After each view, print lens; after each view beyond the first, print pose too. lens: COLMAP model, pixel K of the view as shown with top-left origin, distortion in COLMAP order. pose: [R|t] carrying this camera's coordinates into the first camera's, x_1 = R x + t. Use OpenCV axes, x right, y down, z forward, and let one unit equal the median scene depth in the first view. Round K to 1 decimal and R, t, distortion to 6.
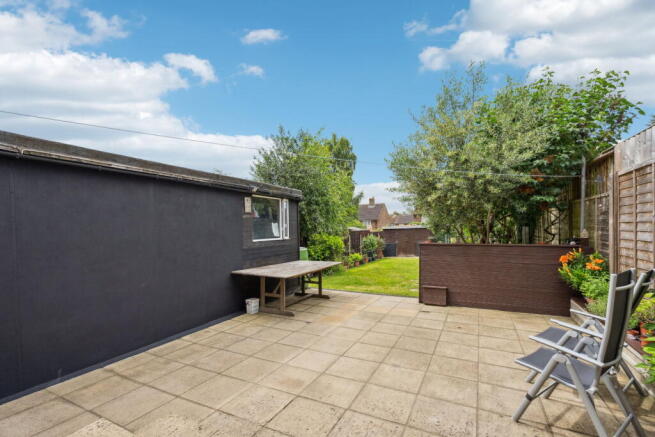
lens RADIAL K [[303.5, 0, 327.0], [0, 303.5, 222.9], [0, 0, 1]] dist [0.000400, 0.000013]
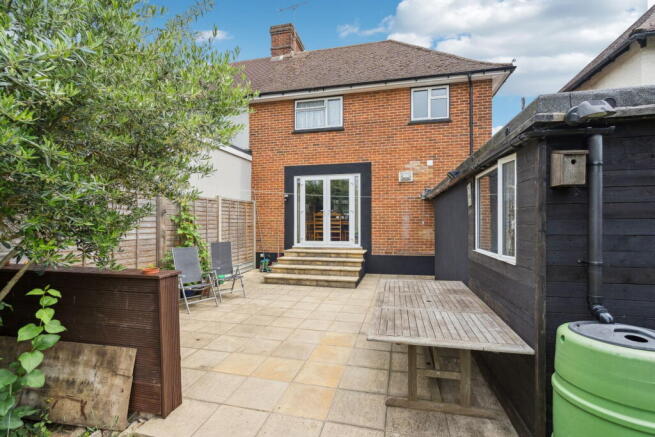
lens RADIAL K [[303.5, 0, 326.8], [0, 303.5, 221.8], [0, 0, 1]] dist [0.000400, 0.000013]
pose [[-0.974945, 0.005044, -0.222390, 0.313797], [0.010276, 0.999697, -0.022377, 0.013867], [0.222210, -0.024102, -0.974701, 2.428205]]
